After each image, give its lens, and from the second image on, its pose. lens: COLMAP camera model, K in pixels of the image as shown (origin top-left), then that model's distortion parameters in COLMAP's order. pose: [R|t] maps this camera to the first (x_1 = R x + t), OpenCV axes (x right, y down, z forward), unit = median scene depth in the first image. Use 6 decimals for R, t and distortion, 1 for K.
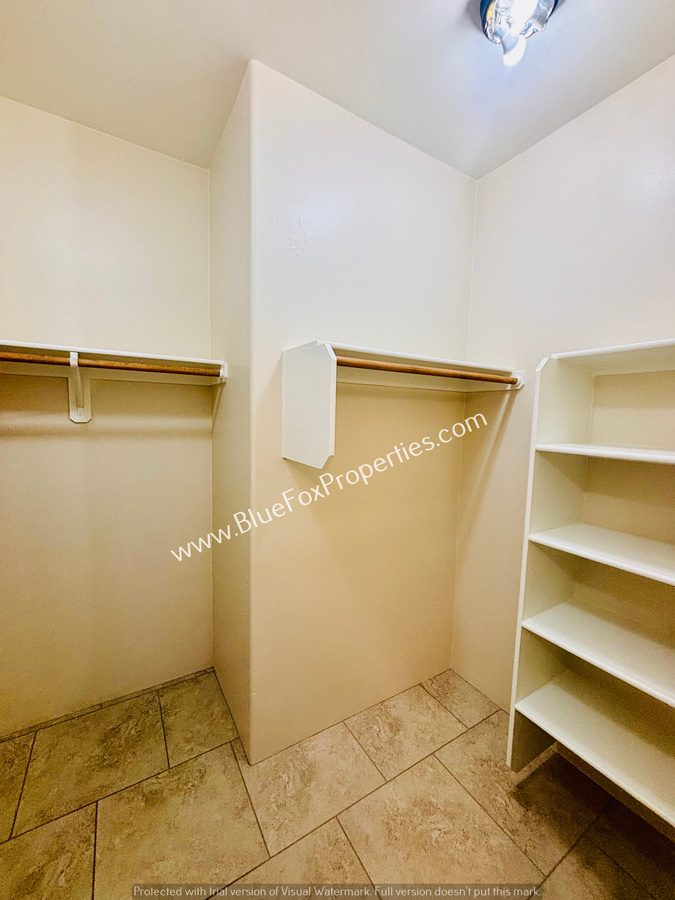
lens RADIAL K [[361.7, 0, 340.3], [0, 361.7, 445.4], [0, 0, 1]] dist [0.011625, -0.001014]
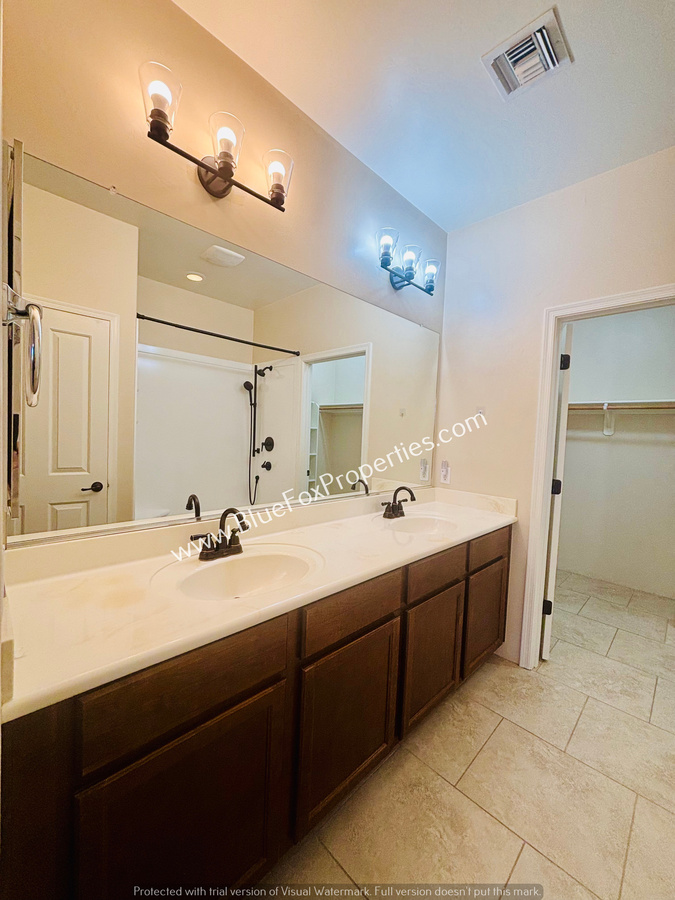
lens RADIAL K [[361.7, 0, 345.1], [0, 361.7, 454.8], [0, 0, 1]] dist [0.011625, -0.001014]
pose [[0.247744, 0.042274, -0.967903, 1.007357], [-0.116783, 0.993066, 0.013481, 0.209100], [0.961761, 0.109695, 0.250963, -1.032742]]
